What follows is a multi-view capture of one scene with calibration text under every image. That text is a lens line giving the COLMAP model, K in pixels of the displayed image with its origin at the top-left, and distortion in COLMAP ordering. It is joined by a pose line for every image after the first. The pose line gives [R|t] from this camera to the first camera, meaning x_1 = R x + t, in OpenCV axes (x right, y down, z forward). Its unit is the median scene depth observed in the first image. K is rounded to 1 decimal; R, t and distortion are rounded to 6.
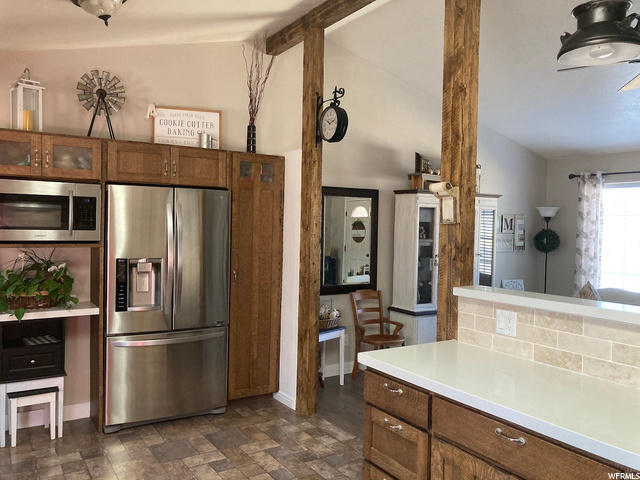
lens RADIAL K [[523.7, 0, 317.1], [0, 523.7, 239.3], [0, 0, 1]] dist [0.028549, -0.019256]
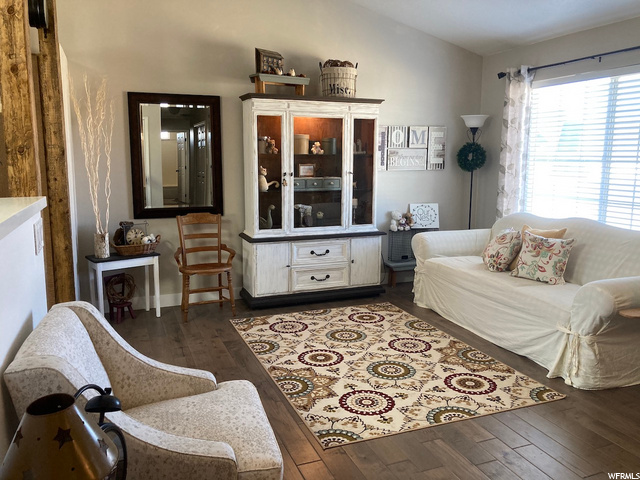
lens RADIAL K [[523.7, 0, 322.2], [0, 523.7, 236.8], [0, 0, 1]] dist [0.028549, -0.019256]
pose [[0.984572, 0.012527, -0.174532, 0.377531], [0.009404, 0.992205, 0.124265, 0.024468], [0.174729, -0.123989, 0.976779, 0.142517]]
